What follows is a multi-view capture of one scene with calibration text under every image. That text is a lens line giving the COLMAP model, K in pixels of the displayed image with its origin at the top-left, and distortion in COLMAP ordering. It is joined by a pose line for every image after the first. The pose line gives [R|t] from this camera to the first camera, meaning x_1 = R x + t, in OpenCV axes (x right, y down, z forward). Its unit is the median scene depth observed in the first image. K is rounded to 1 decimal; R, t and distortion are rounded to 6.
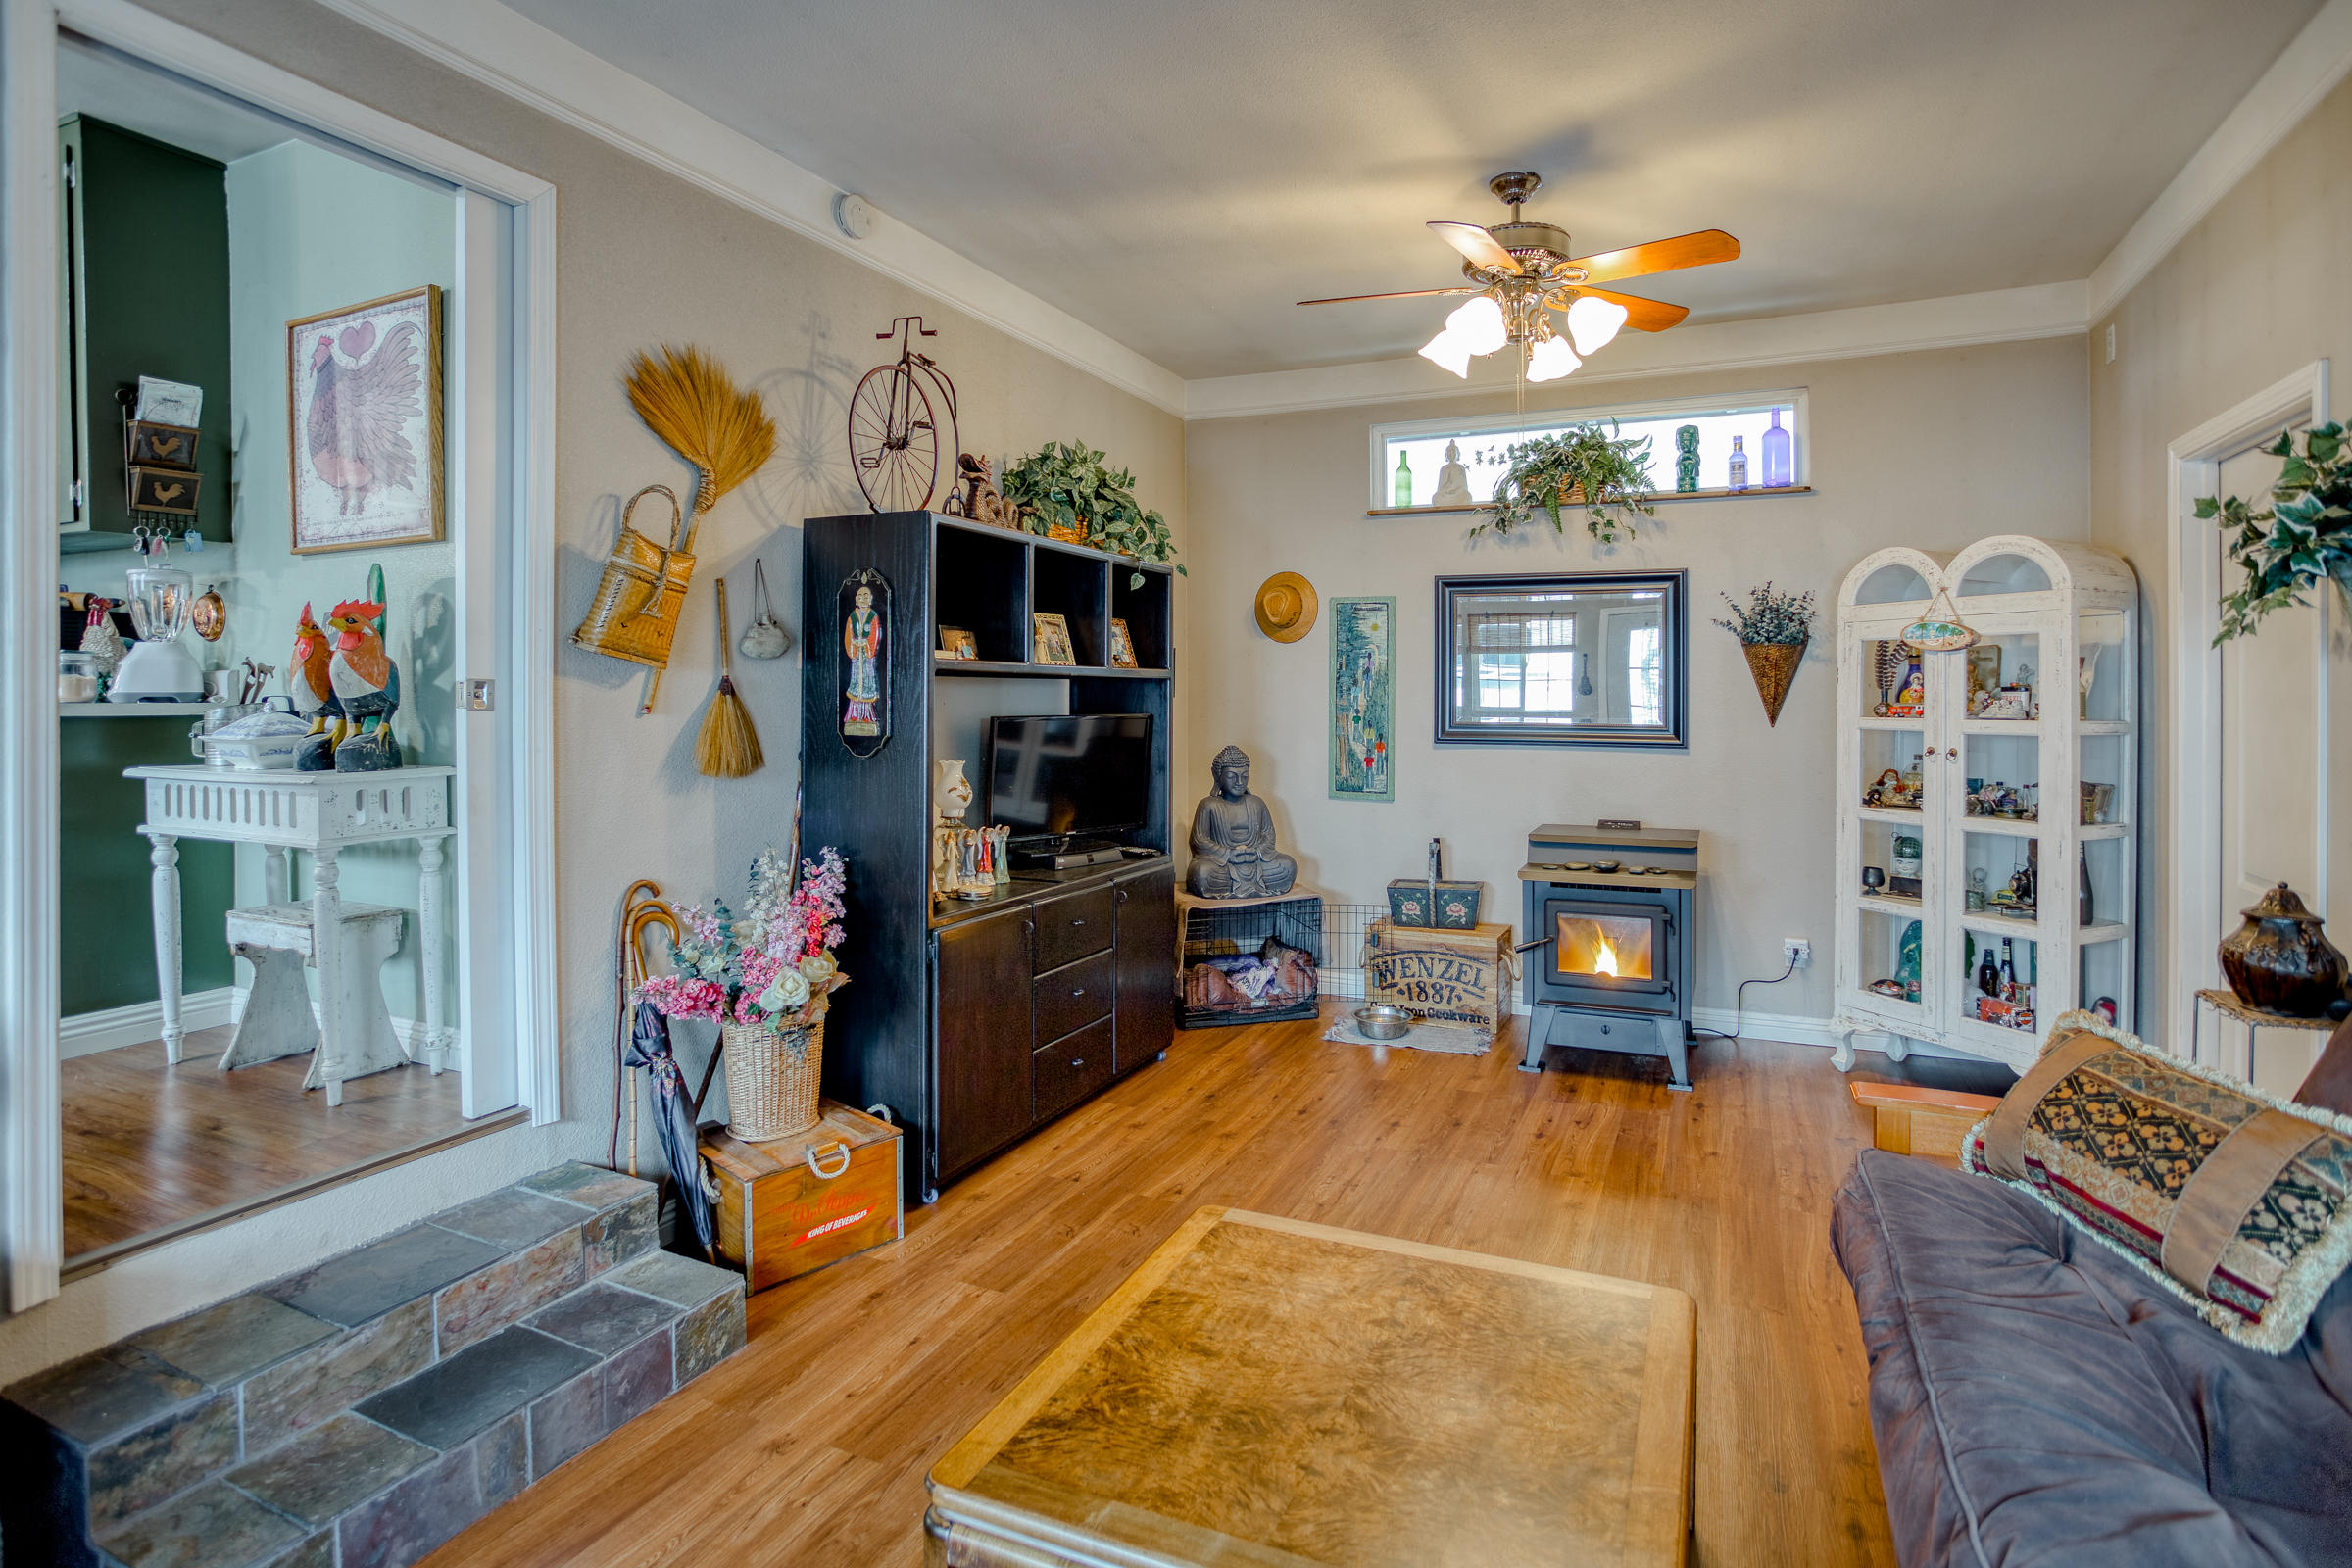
lens RADIAL K [[1176.4, 0, 1176.0], [0, 1176.4, 784.0], [0, 0, 1]] dist [-0.066044, 0.032046]
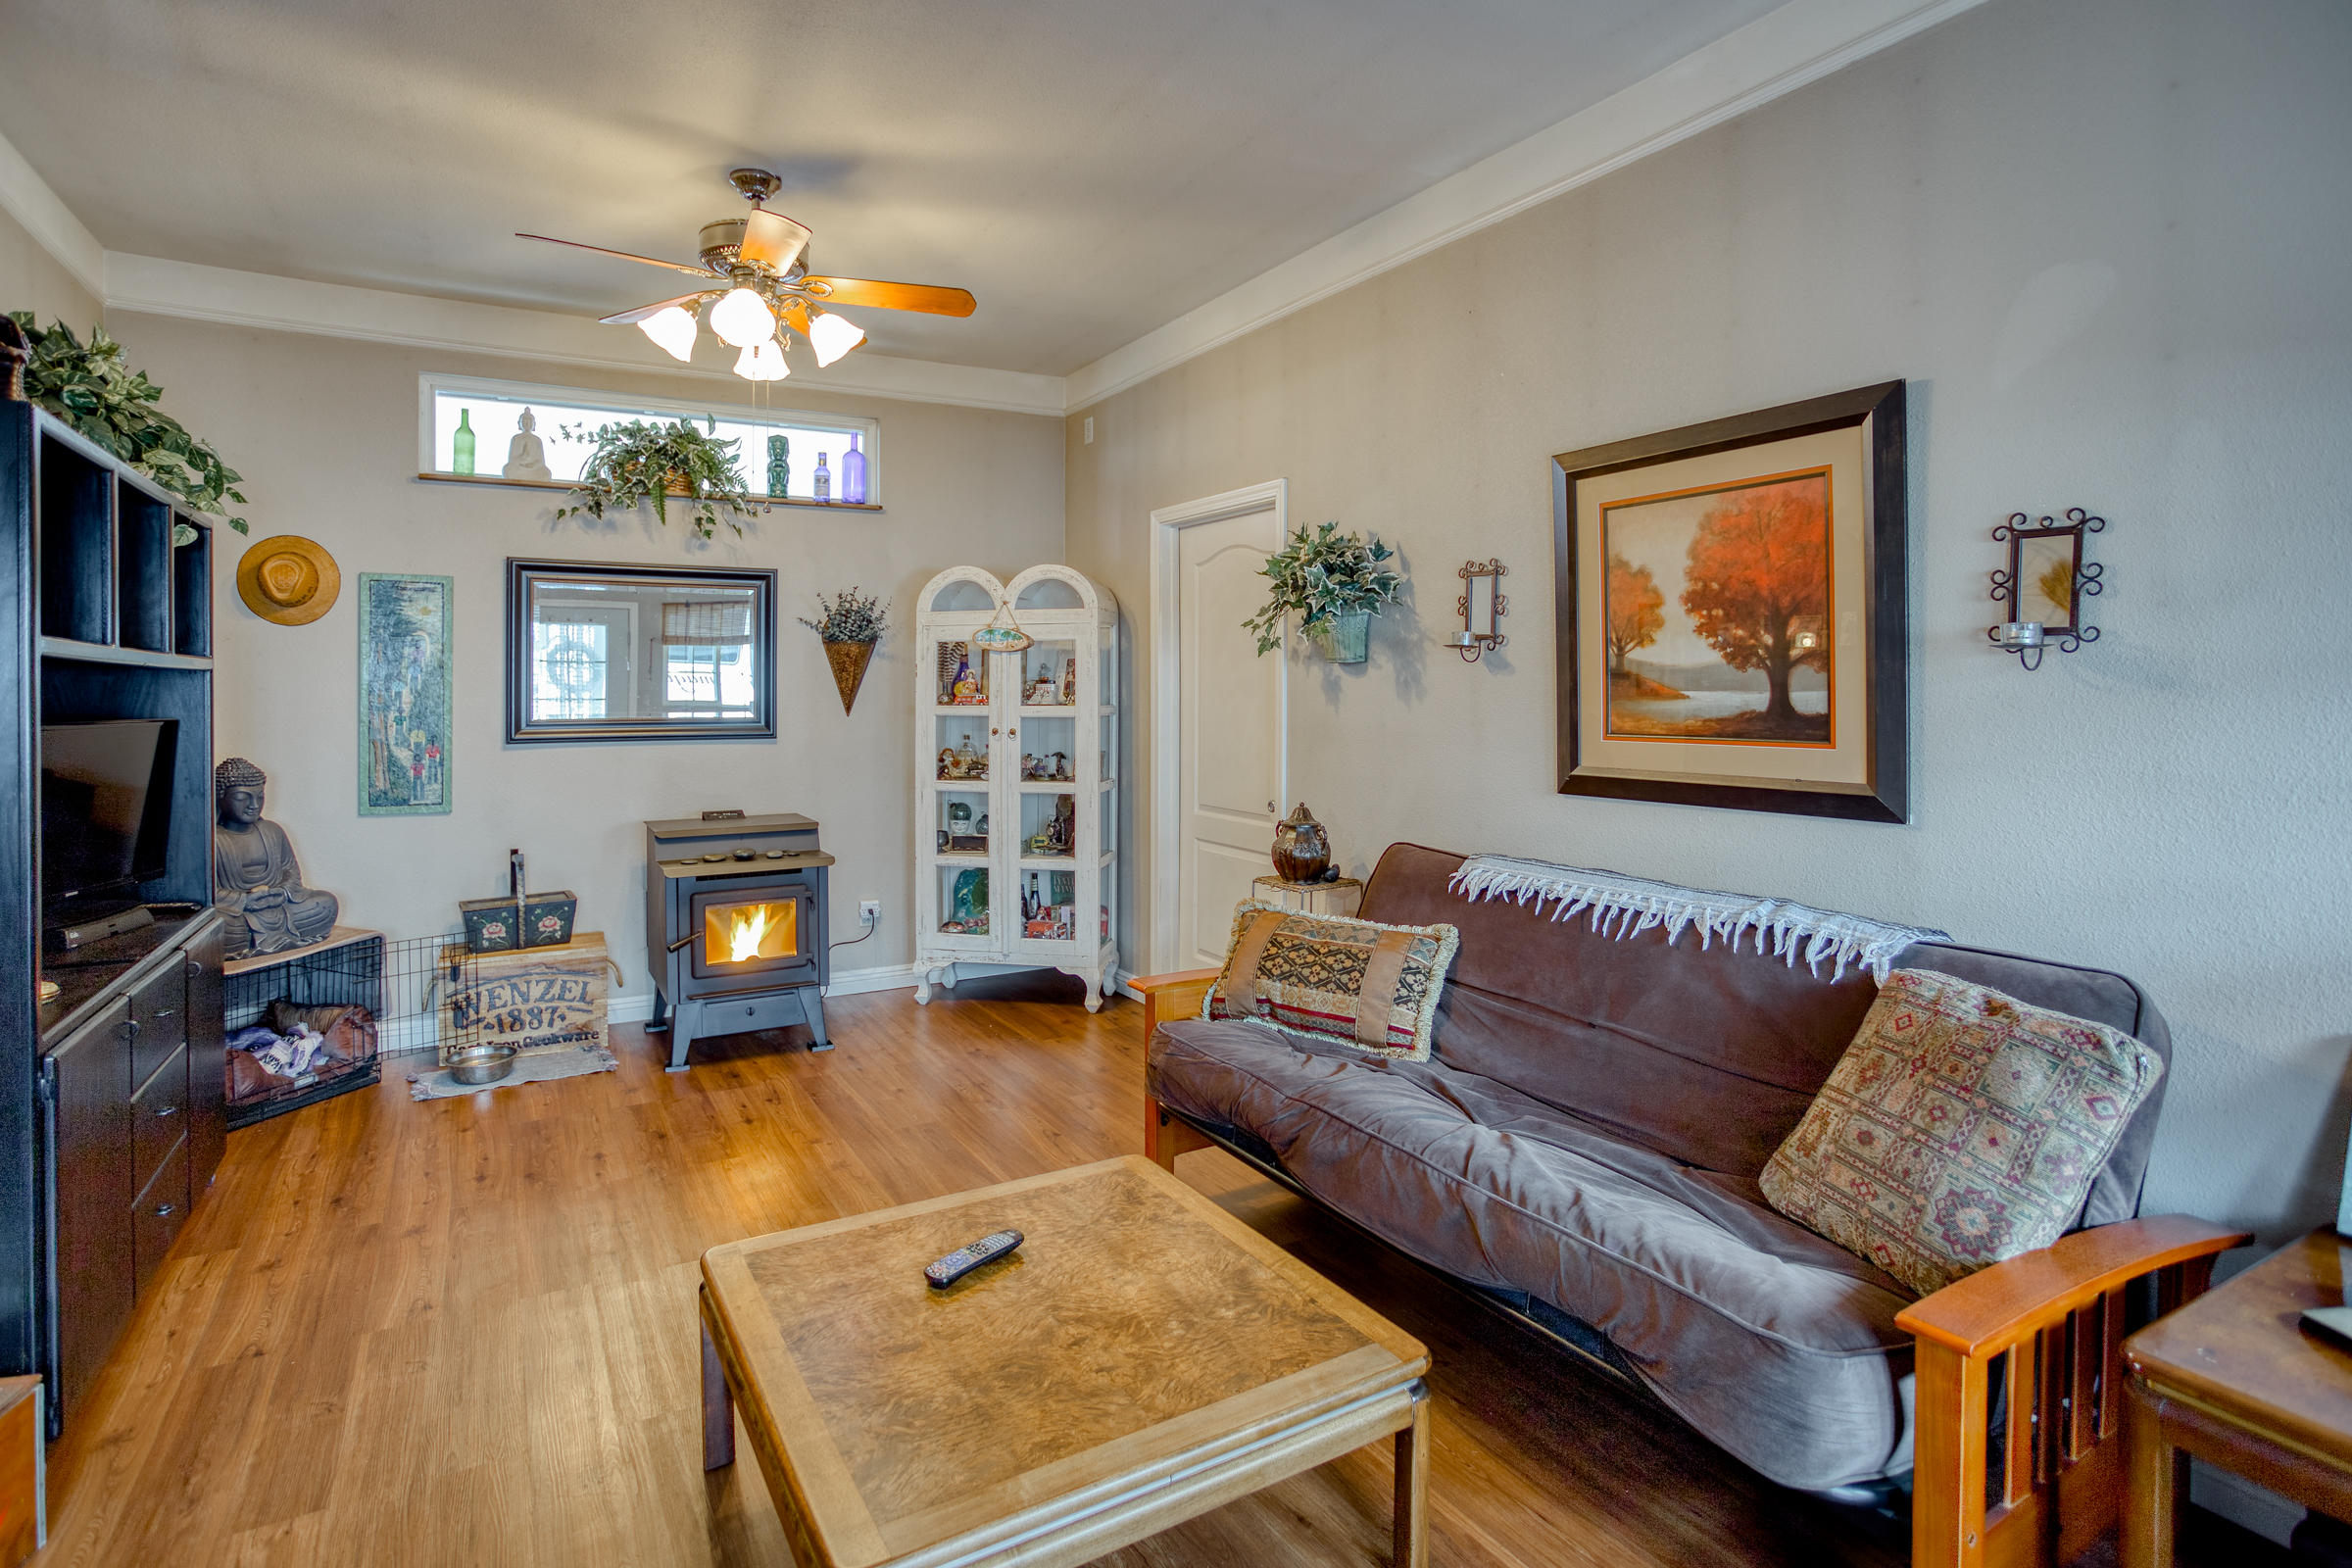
lens RADIAL K [[1166.0, 0, 1177.3], [0, 1166.0, 803.2], [0, 0, 1]] dist [-0.057099, 0.028771]
pose [[0.583996, -0.080730, 0.807733, -0.229104], [0.061891, 0.996574, 0.054856, -0.007067], [-0.809394, 0.017956, 0.586991, 0.084209]]
